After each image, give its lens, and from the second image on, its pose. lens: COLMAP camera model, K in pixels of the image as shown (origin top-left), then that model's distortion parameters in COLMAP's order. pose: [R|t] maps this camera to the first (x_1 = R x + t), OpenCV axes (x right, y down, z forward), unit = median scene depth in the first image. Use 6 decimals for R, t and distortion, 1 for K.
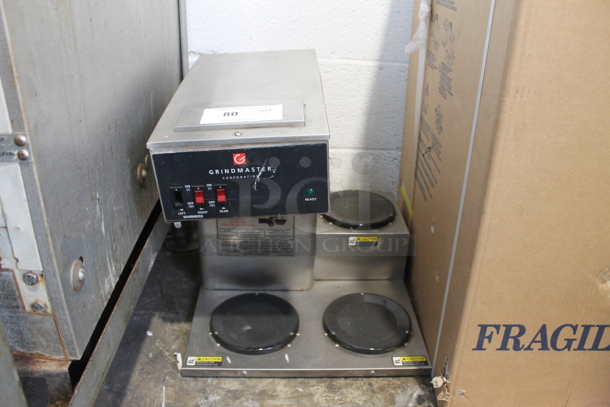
lens RADIAL K [[500.6, 0, 305.0], [0, 500.6, 203.5], [0, 0, 1]] dist [-0.162052, 0.120337]
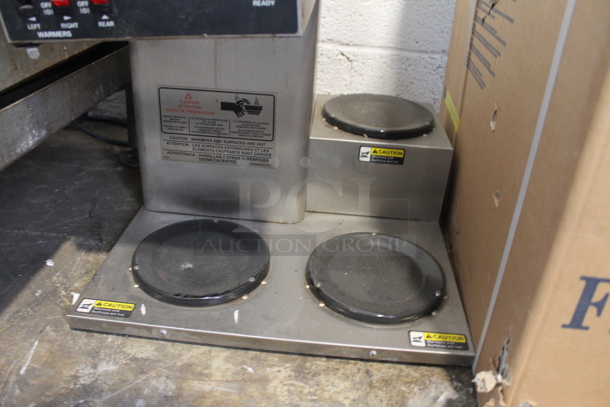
lens RADIAL K [[500.6, 0, 305.0], [0, 500.6, 203.5], [0, 0, 1]] dist [-0.162052, 0.120337]
pose [[0.993945, 0.073696, -0.081506, 0.090686], [-0.070091, 0.996468, 0.046248, 0.141537], [0.084626, -0.040255, 0.995599, 0.406089]]
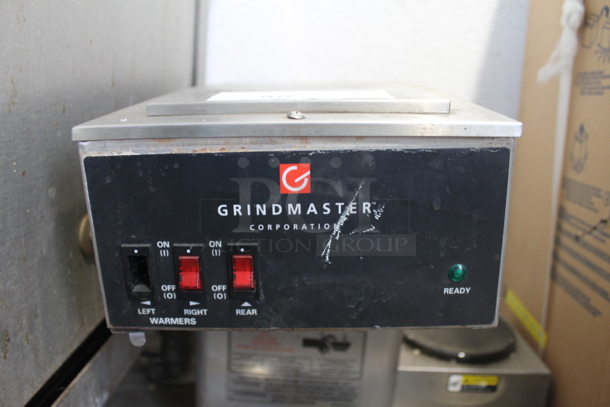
lens RADIAL K [[489.5, 0, 305.0], [0, 489.5, 203.5], [0, 0, 1]] dist [-0.123331, 0.004891]
pose [[0.998556, 0.035139, -0.040644, -0.083087], [-0.044277, 0.966703, -0.252040, 0.023214], [0.030435, 0.253476, 0.966863, 0.484810]]
